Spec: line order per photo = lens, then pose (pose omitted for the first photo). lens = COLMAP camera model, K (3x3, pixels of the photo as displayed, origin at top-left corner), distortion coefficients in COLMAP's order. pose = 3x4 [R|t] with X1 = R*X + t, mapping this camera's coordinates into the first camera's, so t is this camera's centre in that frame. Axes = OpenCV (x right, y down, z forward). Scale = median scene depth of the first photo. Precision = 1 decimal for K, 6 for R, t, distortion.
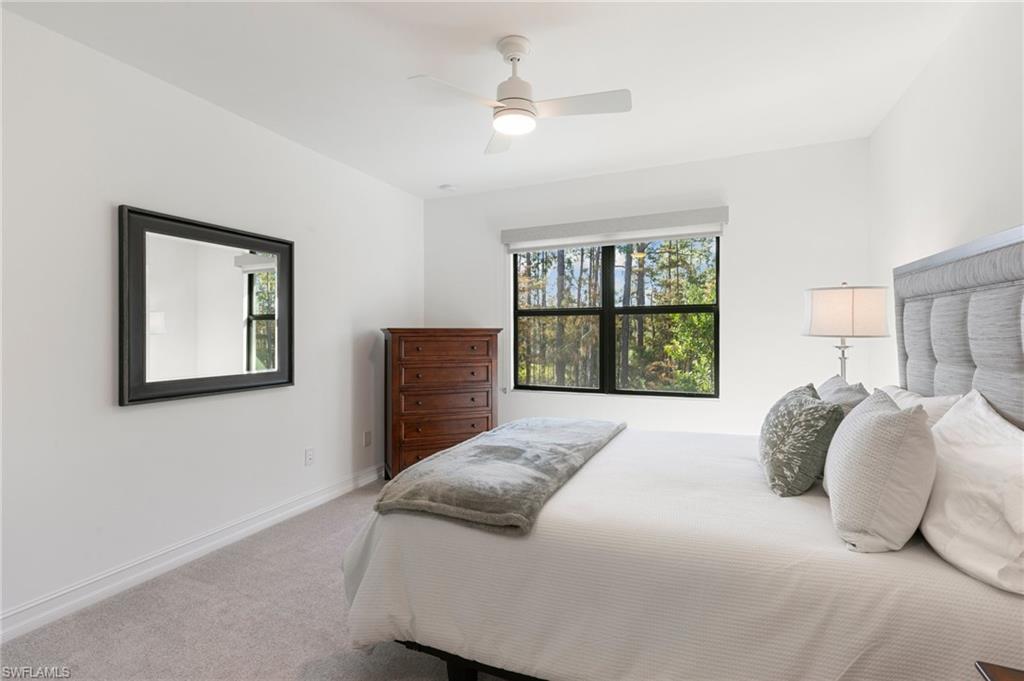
lens RADIAL K [[457.8, 0, 520.7], [0, 457.8, 338.8], [0, 0, 1]] dist [0.012353, -0.000581]
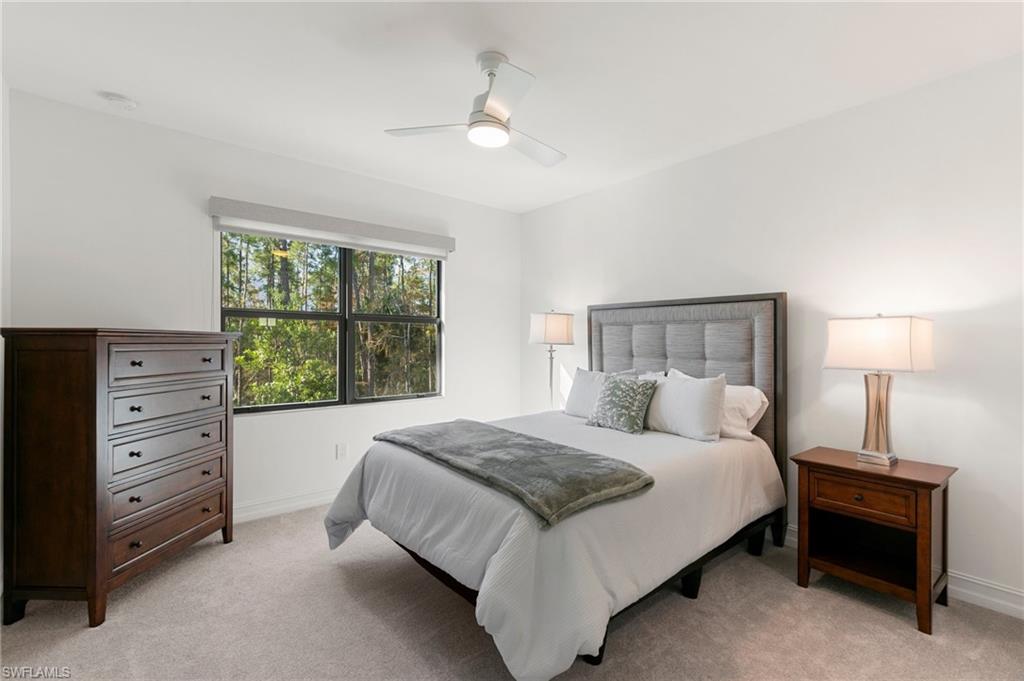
lens RADIAL K [[457.8, 0, 520.9], [0, 457.8, 342.3], [0, 0, 1]] dist [0.012353, -0.000581]
pose [[0.451628, 0.002390, 0.892203, -0.698157], [0.002217, 0.999990, -0.003800, -0.004766], [-0.892204, 0.003694, 0.451618, 0.353972]]
